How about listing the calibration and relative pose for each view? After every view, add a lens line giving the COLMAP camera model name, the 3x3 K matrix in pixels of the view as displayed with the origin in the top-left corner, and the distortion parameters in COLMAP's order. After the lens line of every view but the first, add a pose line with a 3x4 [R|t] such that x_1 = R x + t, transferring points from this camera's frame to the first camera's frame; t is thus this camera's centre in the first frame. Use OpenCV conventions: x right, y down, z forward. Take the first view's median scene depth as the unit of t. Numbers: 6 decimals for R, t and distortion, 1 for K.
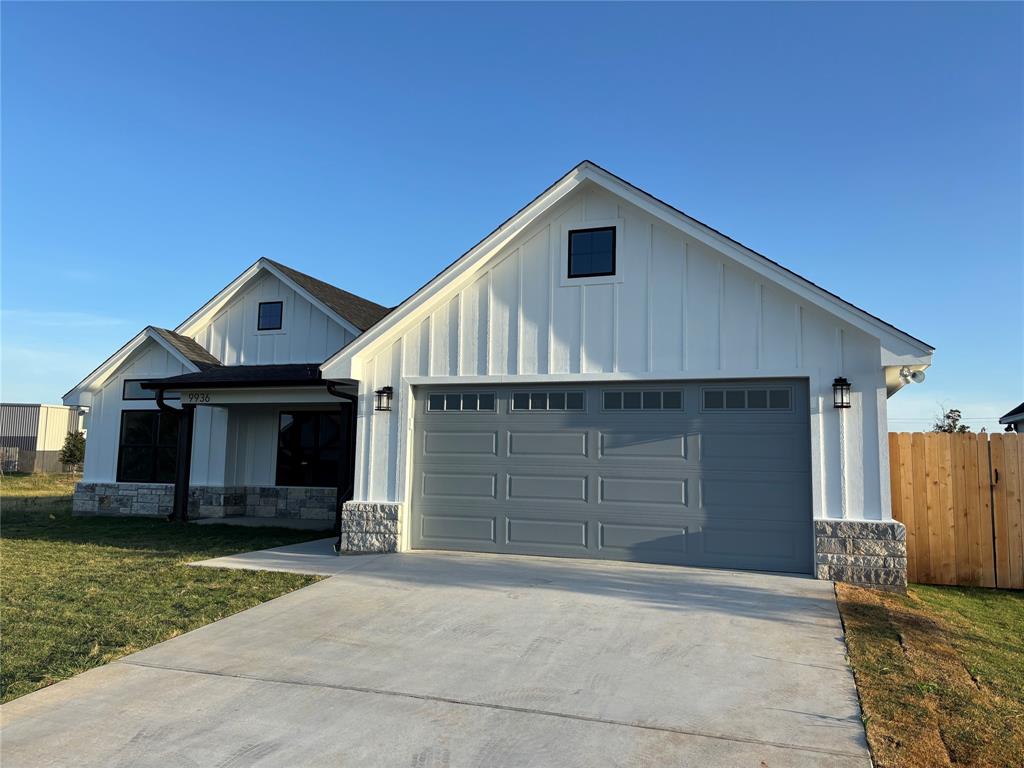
lens RADIAL K [[774.8, 0, 520.5], [0, 774.8, 380.7], [0, 0, 1]] dist [0.052168, -0.061623]
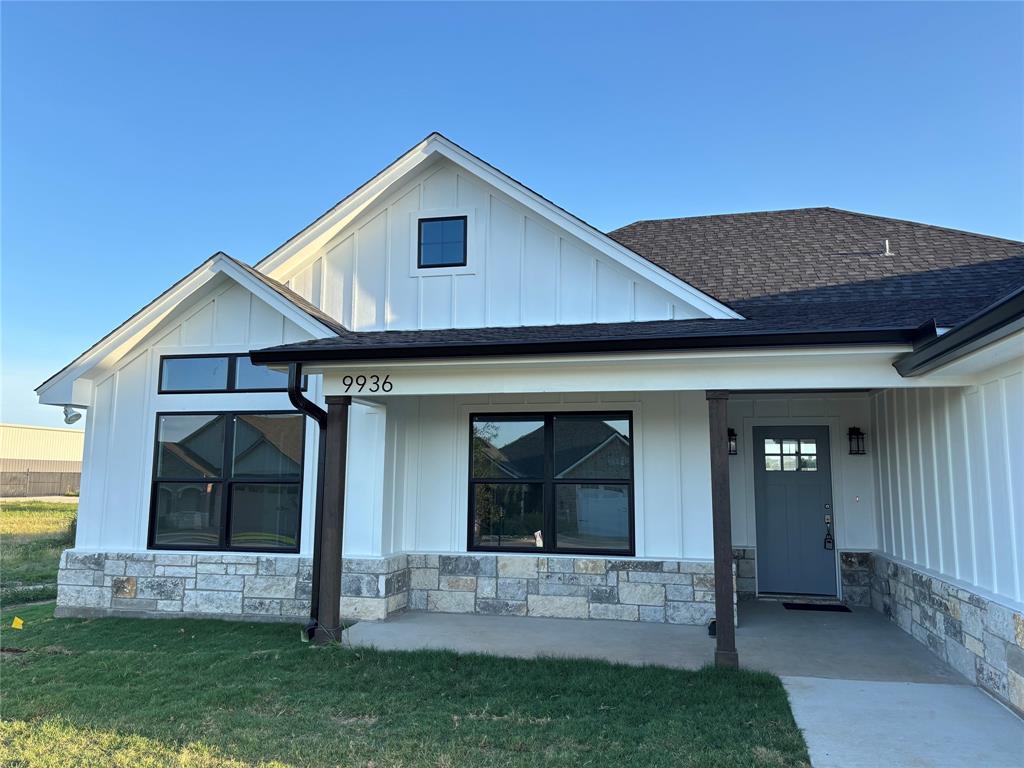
lens RADIAL K [[774.8, 0, 520.5], [0, 774.8, 380.6], [0, 0, 1]] dist [0.052168, -0.061623]
pose [[0.992205, 0.003240, 0.124574, -0.537414], [-0.001175, 0.999861, -0.016644, 0.039411], [-0.124610, 0.016368, 0.992071, 0.718893]]
